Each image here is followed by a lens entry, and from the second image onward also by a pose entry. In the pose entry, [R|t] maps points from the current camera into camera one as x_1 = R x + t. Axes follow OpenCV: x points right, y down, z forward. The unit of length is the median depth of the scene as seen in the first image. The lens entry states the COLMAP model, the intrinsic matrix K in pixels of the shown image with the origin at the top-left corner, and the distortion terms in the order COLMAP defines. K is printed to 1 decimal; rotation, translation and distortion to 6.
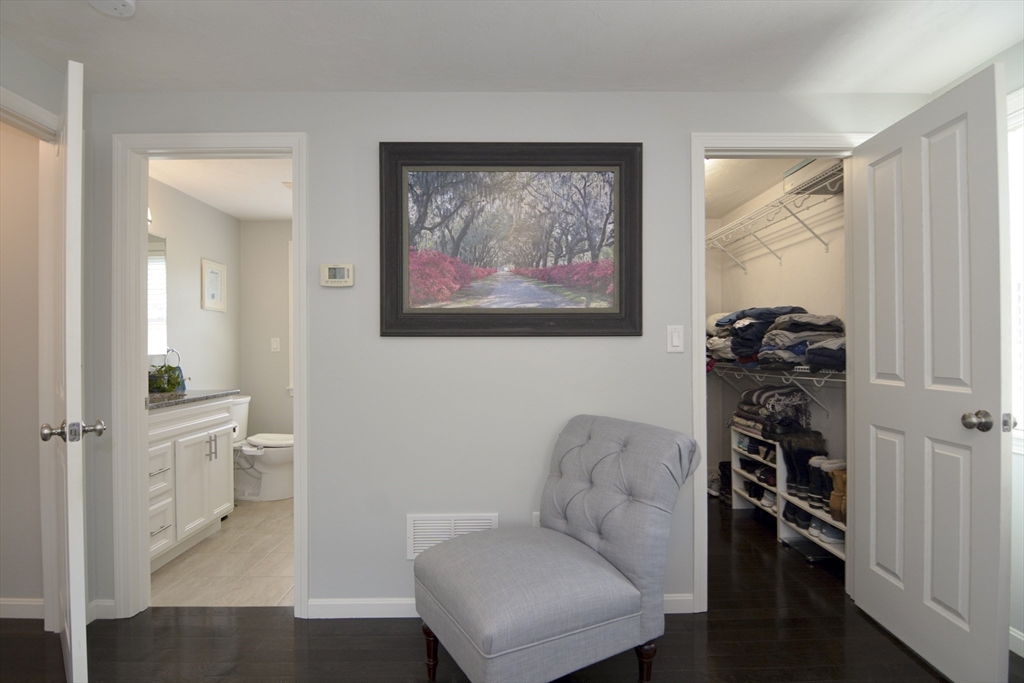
lens RADIAL K [[507.6, 0, 512.0], [0, 507.6, 341.5], [0, 0, 1]] dist [-0.000014, -0.013456]
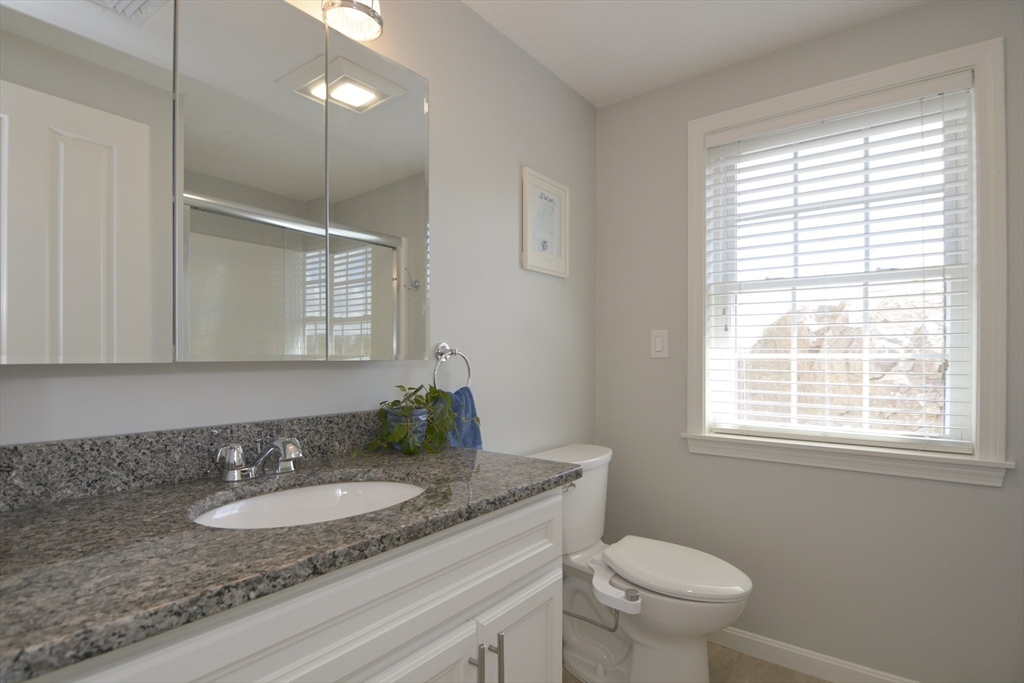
lens RADIAL K [[507.6, 0, 512.0], [0, 507.6, 341.5], [0, 0, 1]] dist [-0.000014, -0.013456]
pose [[0.777963, -0.001821, -0.628308, -0.304908], [-0.004862, 0.999948, -0.008917, 0.010652], [0.628292, 0.009992, 0.777914, 0.601298]]
